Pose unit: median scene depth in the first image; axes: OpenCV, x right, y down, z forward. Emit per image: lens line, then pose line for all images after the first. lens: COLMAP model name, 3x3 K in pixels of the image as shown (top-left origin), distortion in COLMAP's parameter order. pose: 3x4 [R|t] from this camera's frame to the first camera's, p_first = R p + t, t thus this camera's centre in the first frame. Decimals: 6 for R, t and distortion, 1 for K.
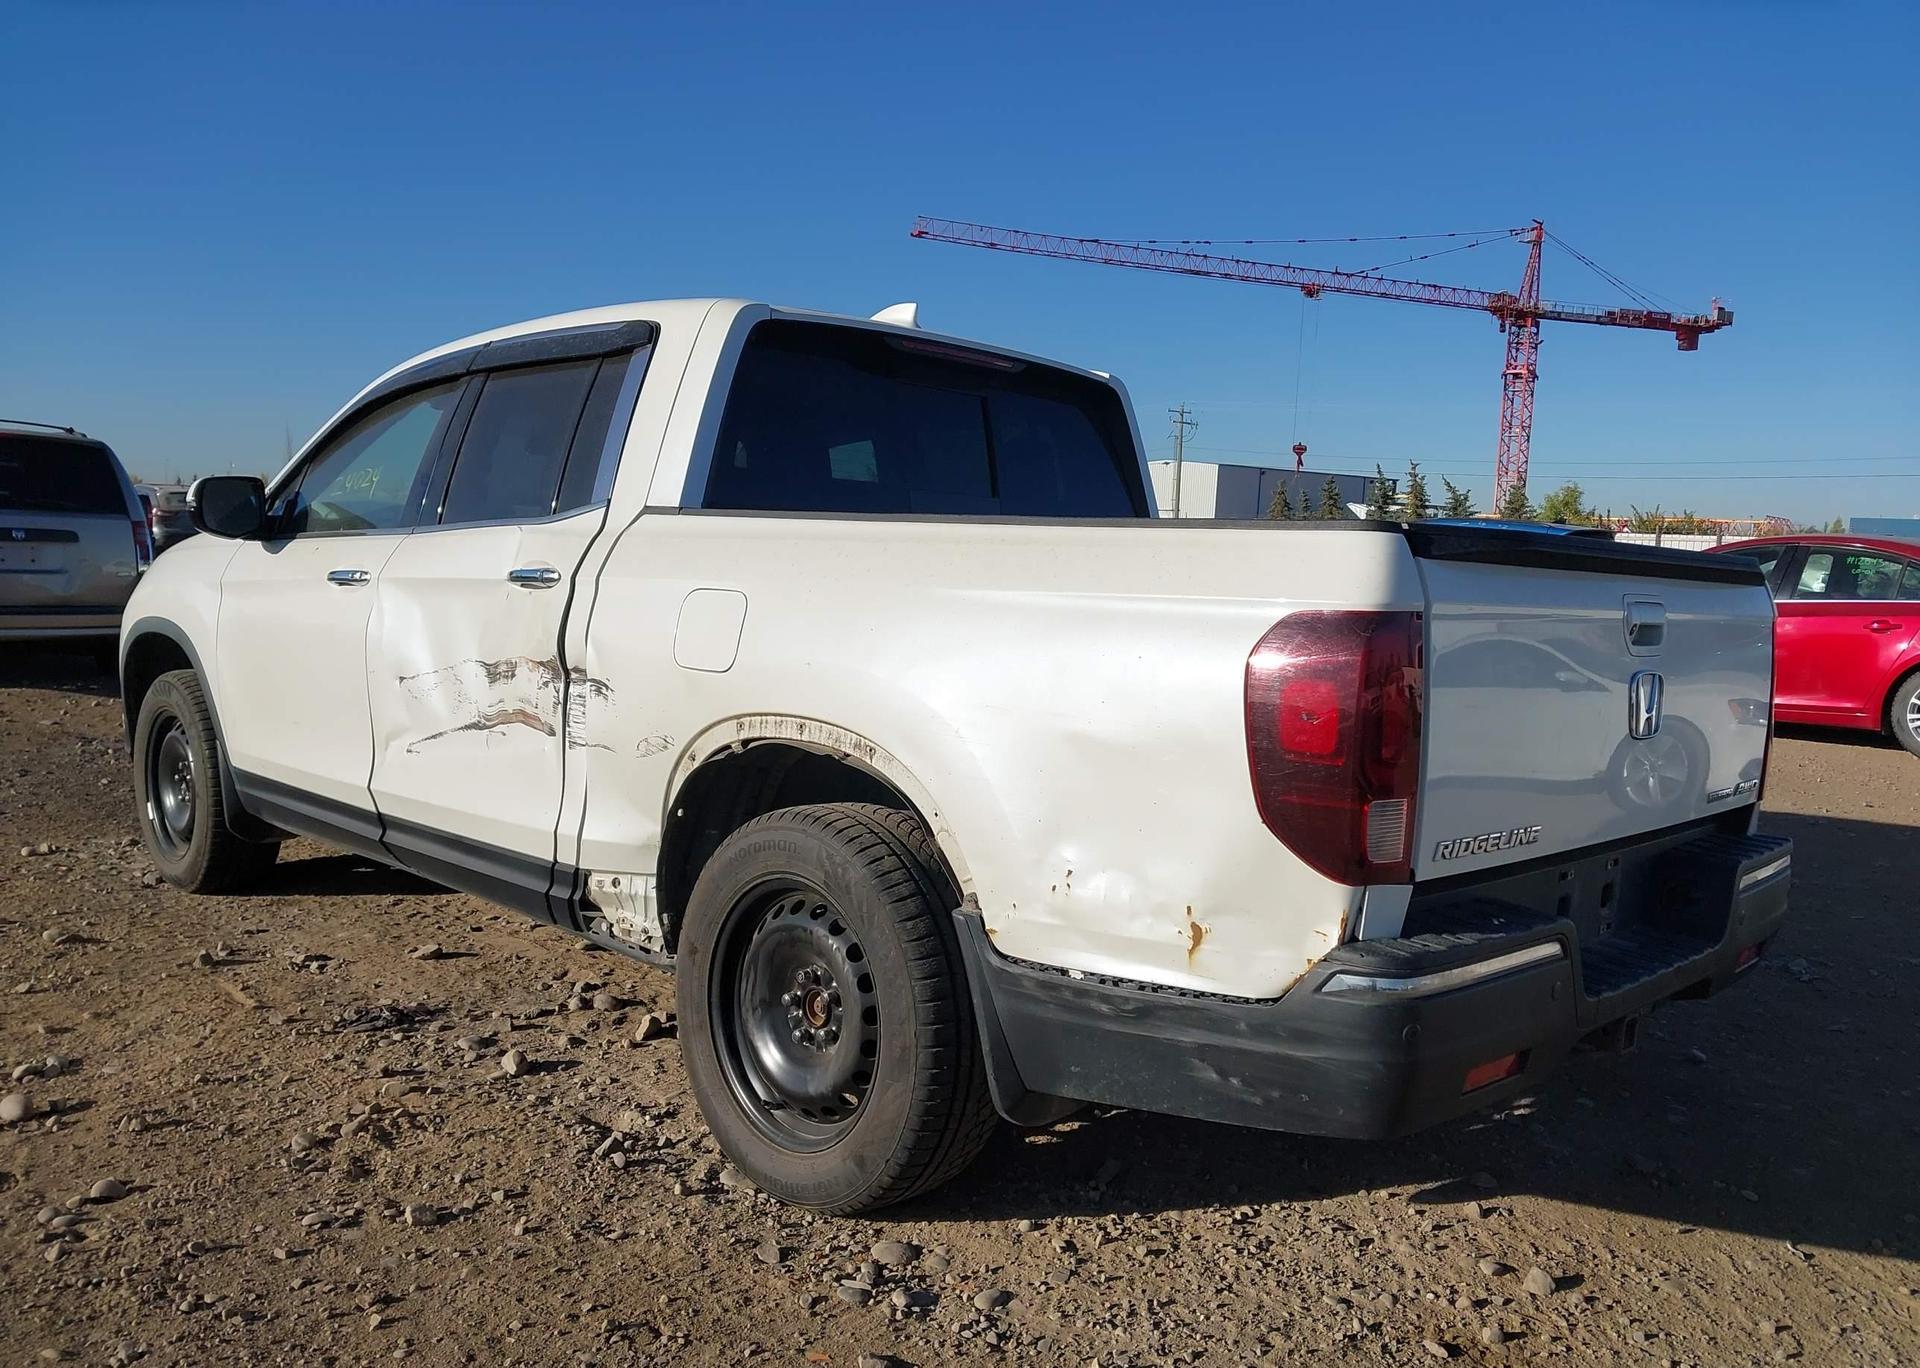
lens RADIAL K [[1510.0, 0, 962.7], [0, 1510.0, 695.4], [0, 0, 1]] dist [0.049018, -0.055446]
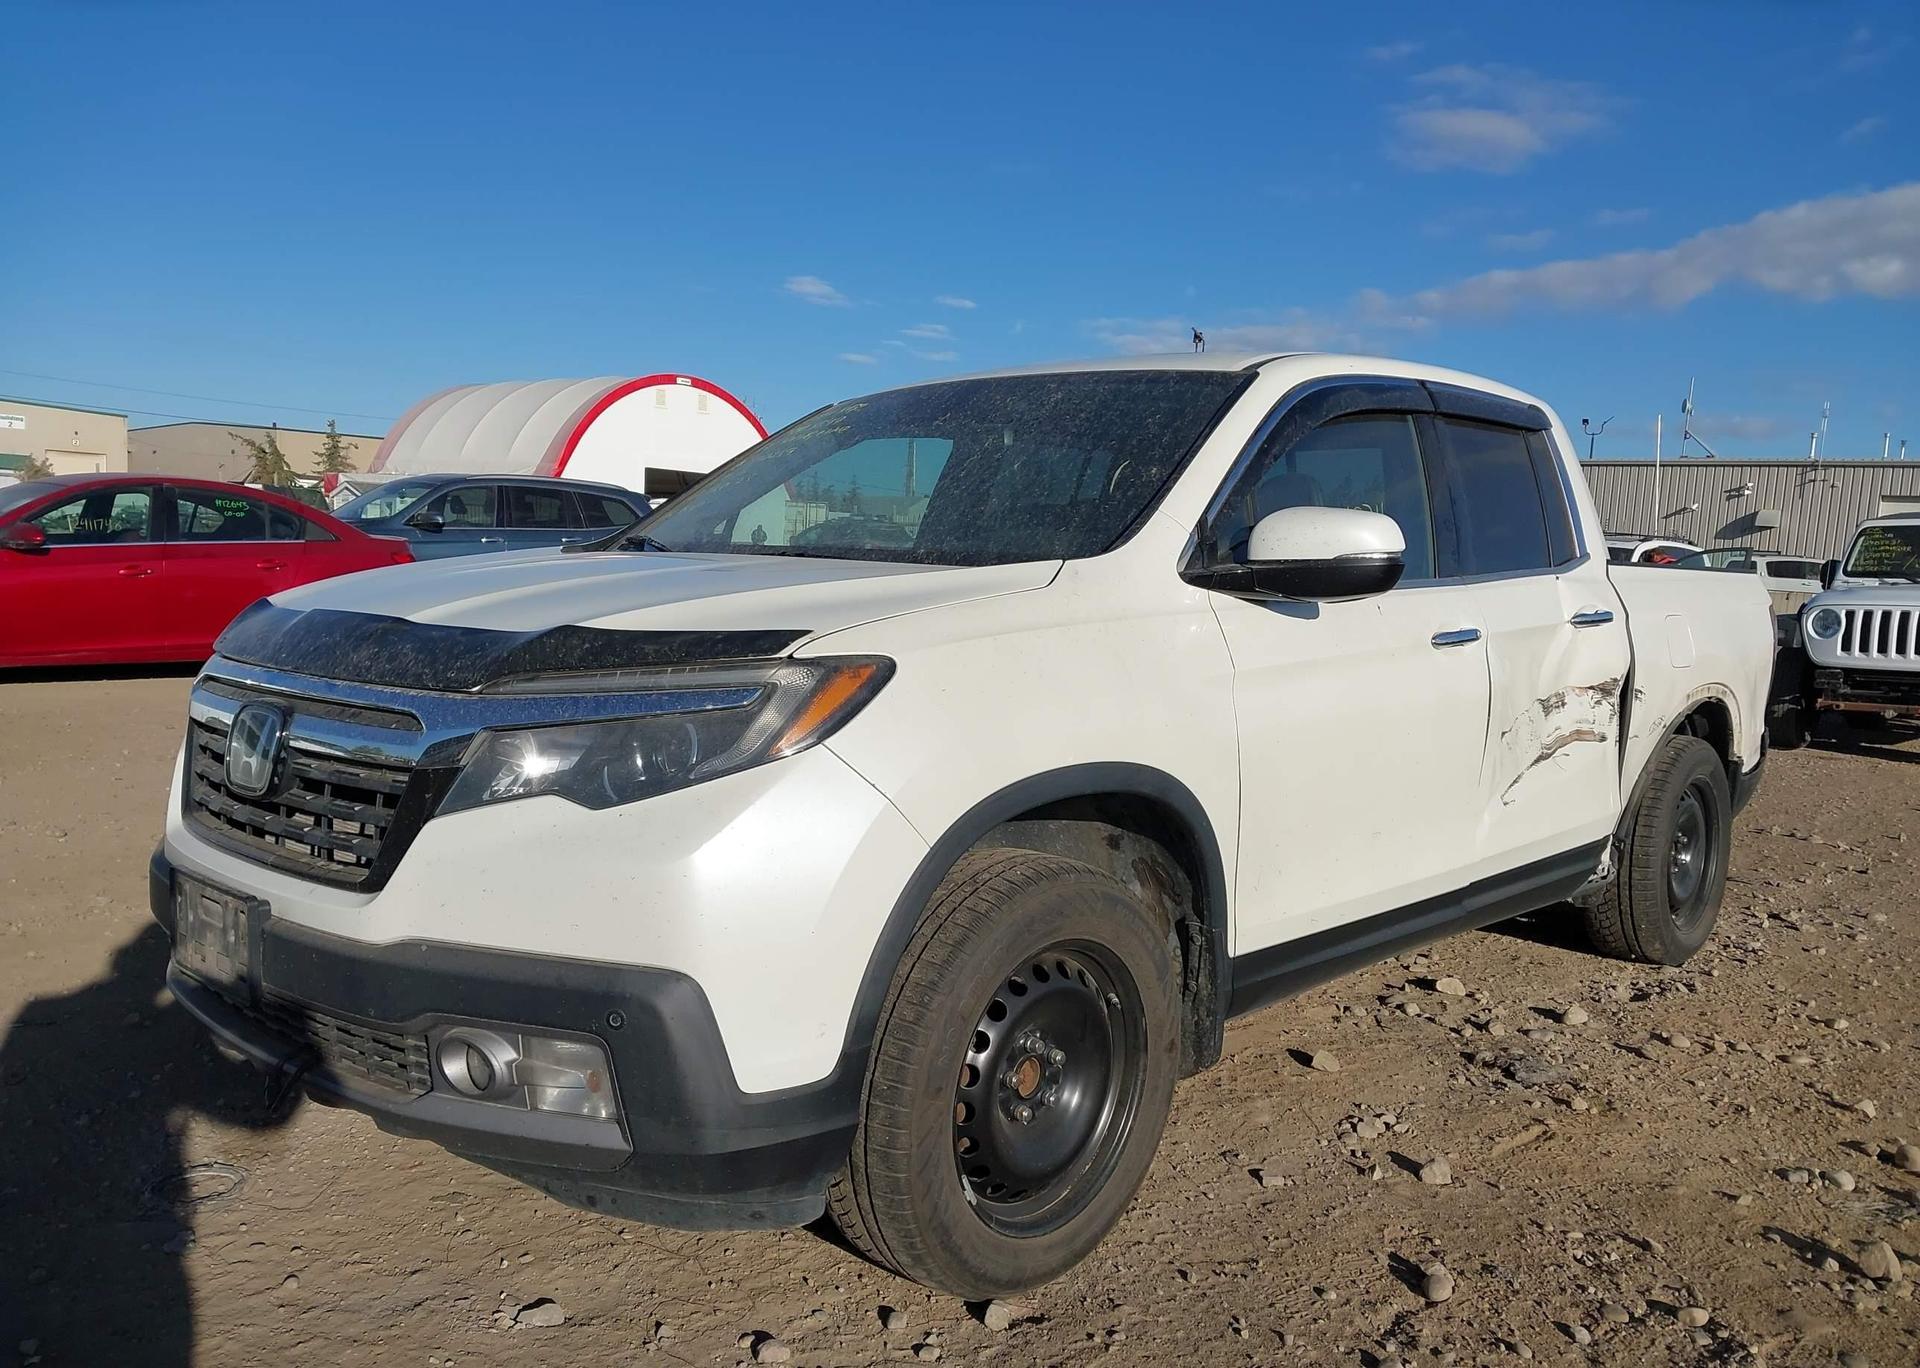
lens RADIAL K [[1510.0, 0, 942.5], [0, 1510.0, 703.0], [0, 0, 1]] dist [0.049018, -0.055446]
pose [[-0.021580, -0.138073, 0.990187, -1.445929], [0.057844, 0.988586, 0.139111, -0.204601], [-0.998092, 0.060278, -0.013347, 1.493877]]
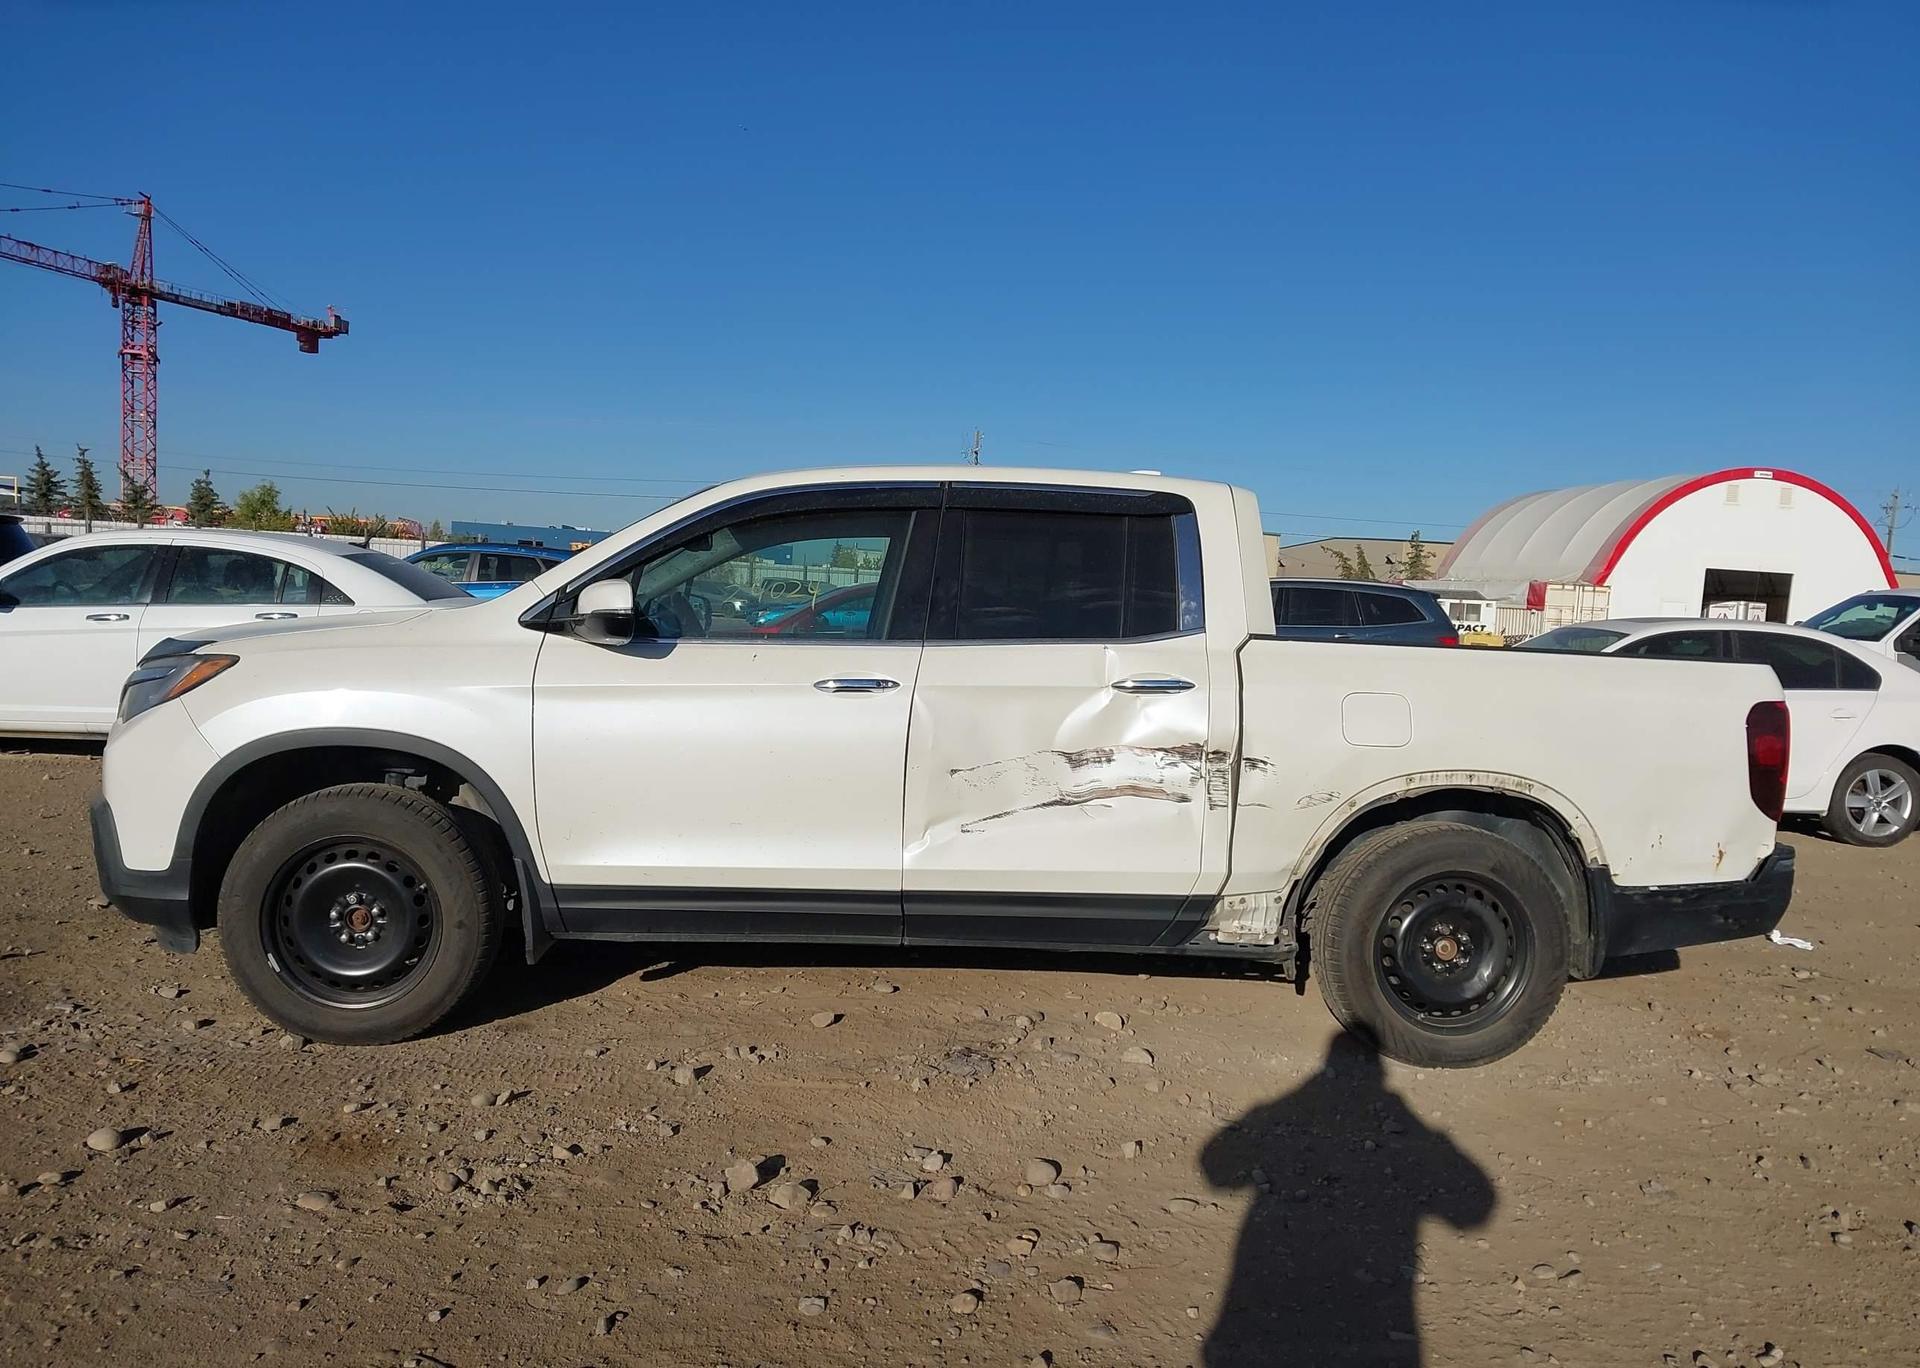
lens RADIAL K [[1510.0, 0, 966.5], [0, 1510.0, 675.9], [0, 0, 1]] dist [0.049018, -0.055446]
pose [[0.651607, -0.039598, 0.757523, -1.348056], [0.046166, 0.998856, 0.012502, -0.106497], [-0.757151, 0.026825, 0.652689, 0.251415]]
